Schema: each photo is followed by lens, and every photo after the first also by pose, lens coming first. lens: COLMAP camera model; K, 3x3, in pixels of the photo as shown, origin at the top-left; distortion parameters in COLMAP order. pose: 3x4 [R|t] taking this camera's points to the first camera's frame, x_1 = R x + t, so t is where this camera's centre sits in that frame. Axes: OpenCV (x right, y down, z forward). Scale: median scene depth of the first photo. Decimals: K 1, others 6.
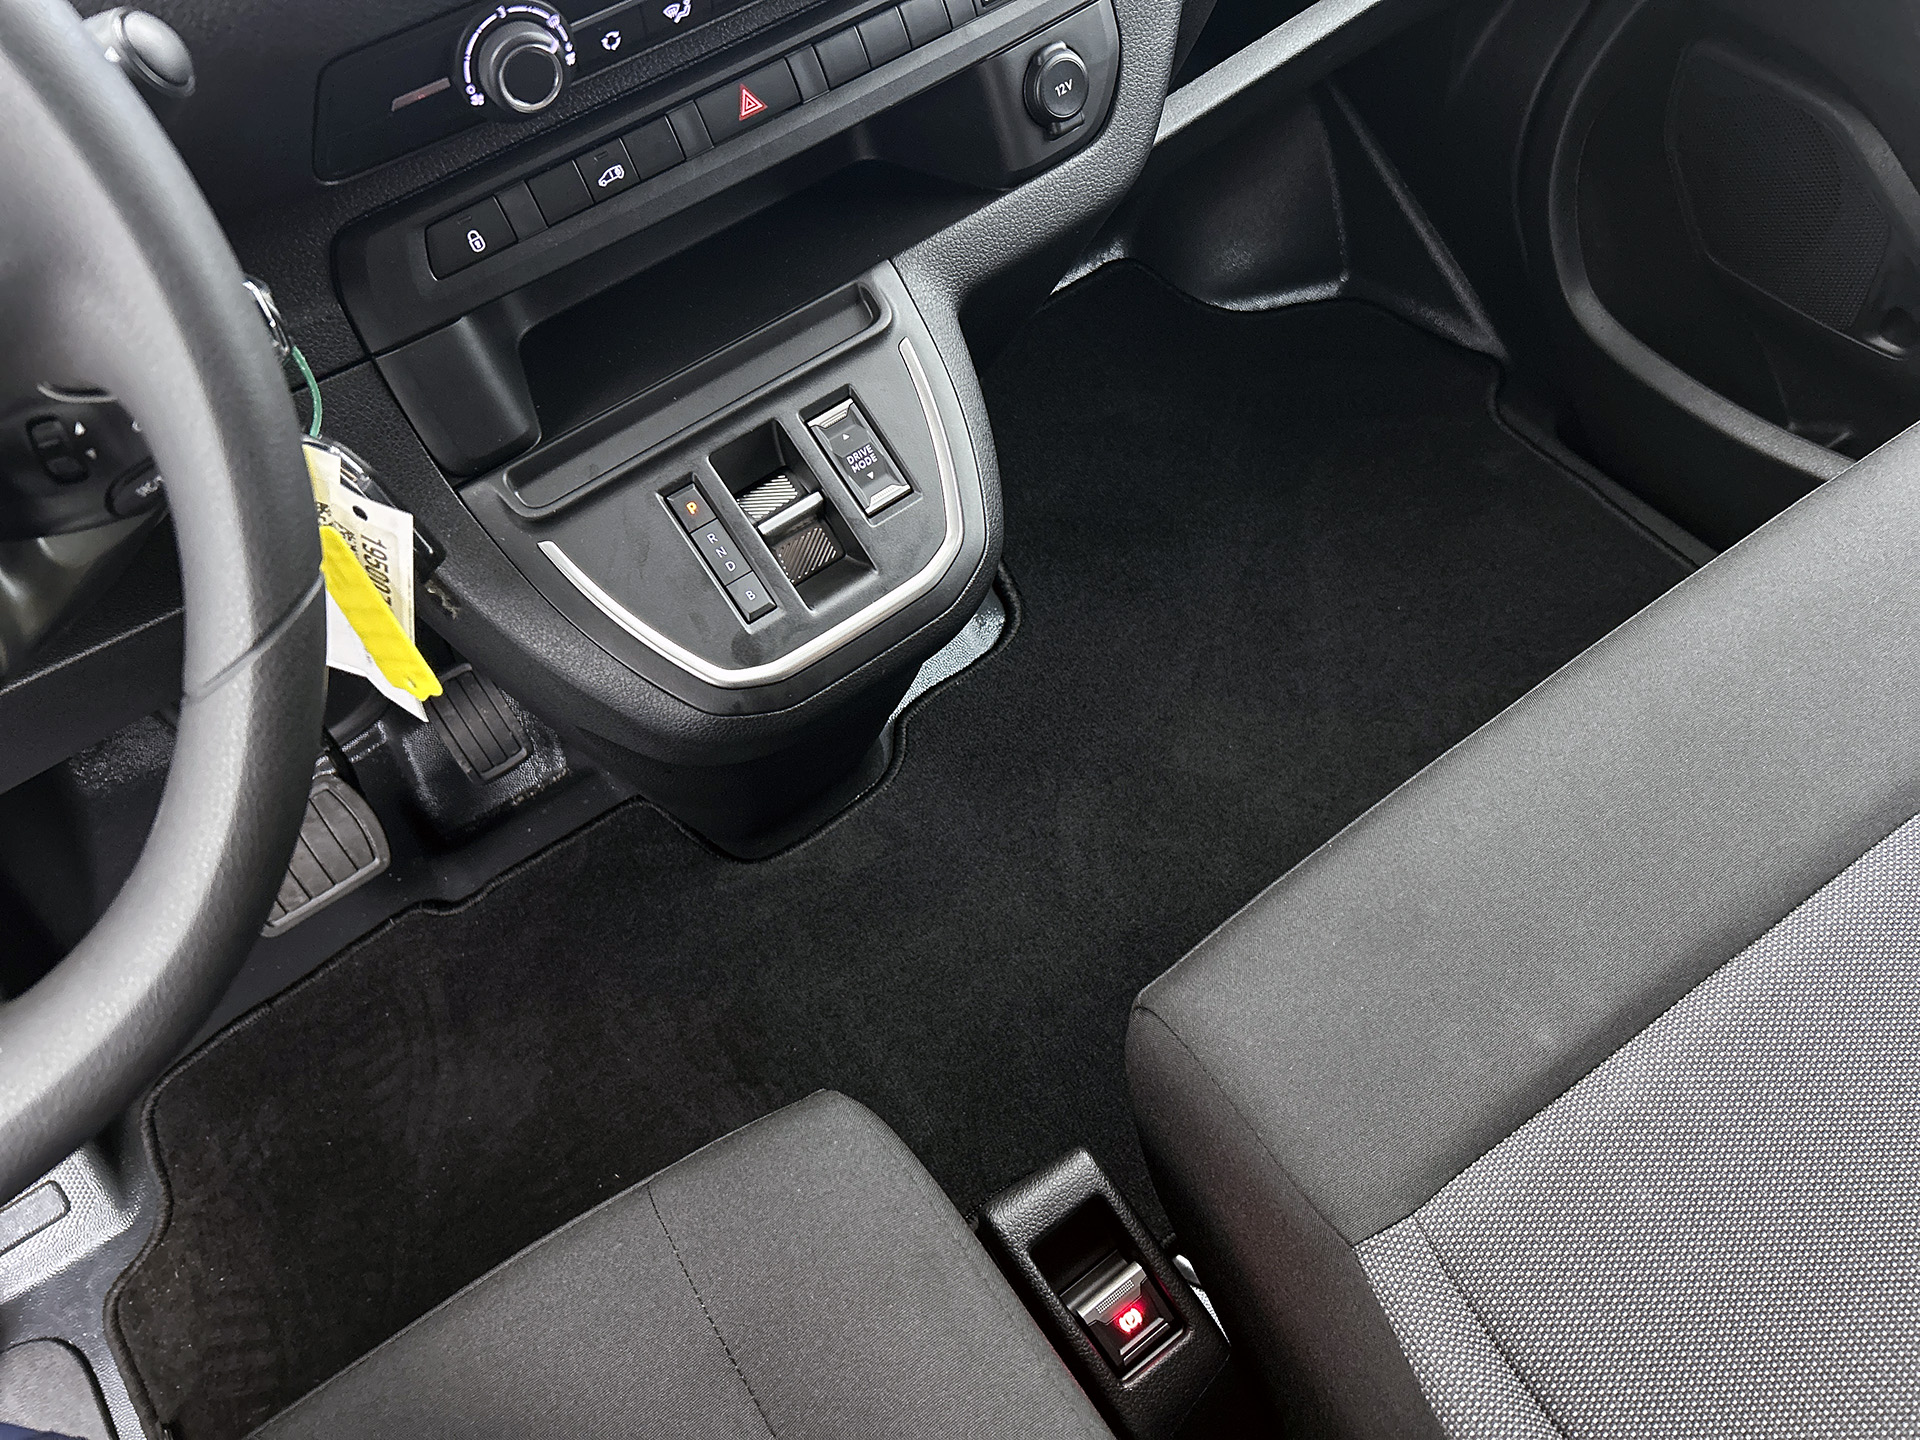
lens RADIAL K [[1531.2, 0, 982.6], [0, 1531.2, 690.8], [0, 0, 1]] dist [0.082654, 0.000637]
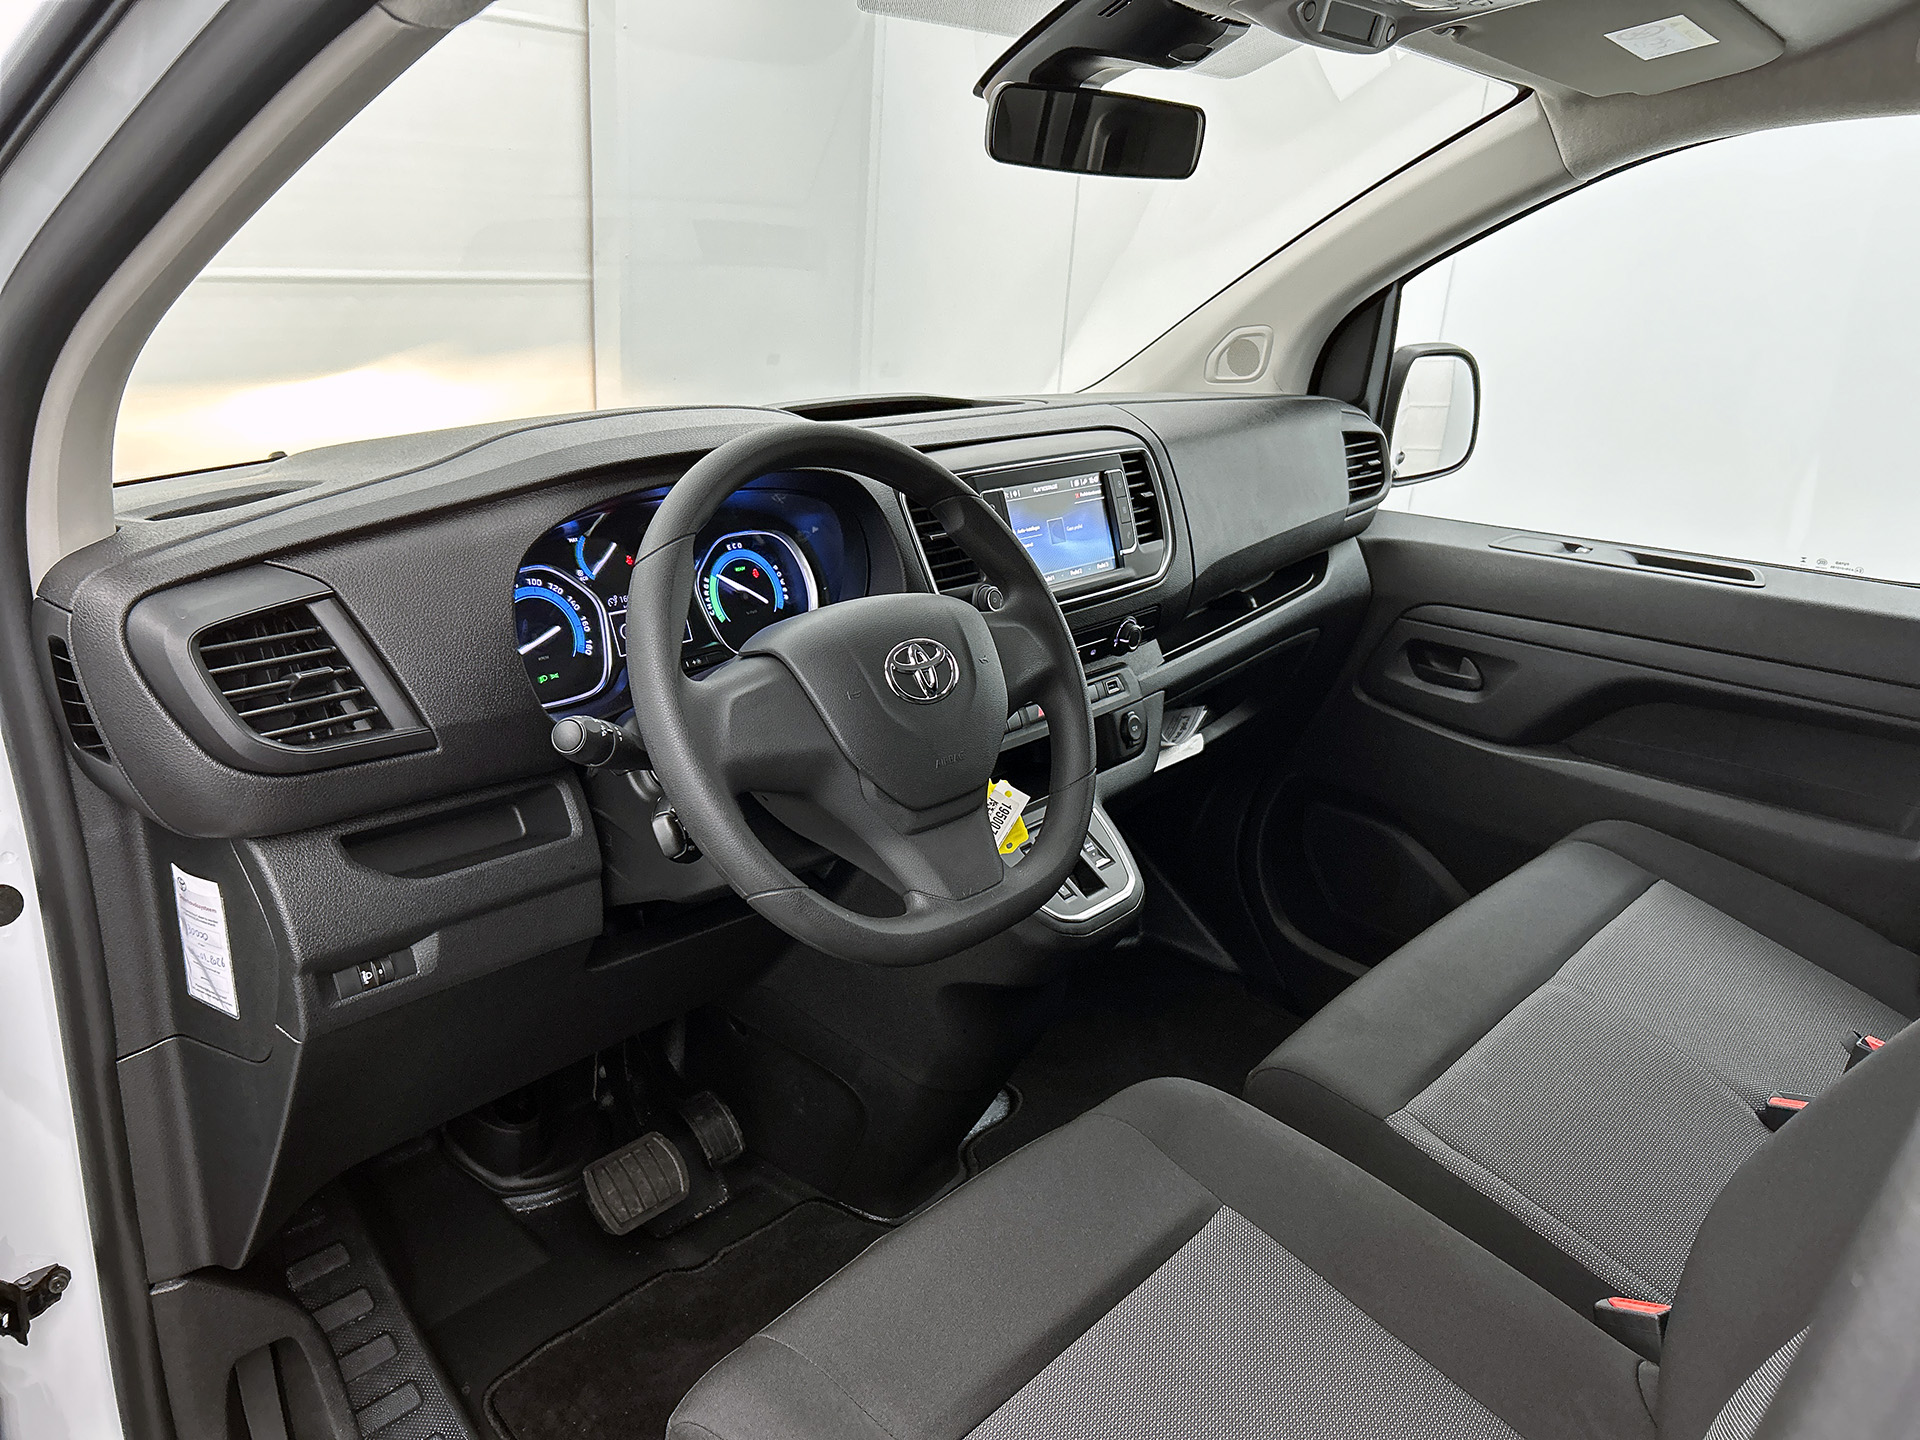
lens RADIAL K [[1531.2, 0, 982.6], [0, 1531.2, 690.8], [0, 0, 1]] dist [0.082654, 0.000637]
pose [[0.955994, 0.072887, 0.284188, -0.862478], [0.104232, 0.821080, -0.561215, 0.886014], [-0.274247, 0.566140, 0.777351, -0.833455]]
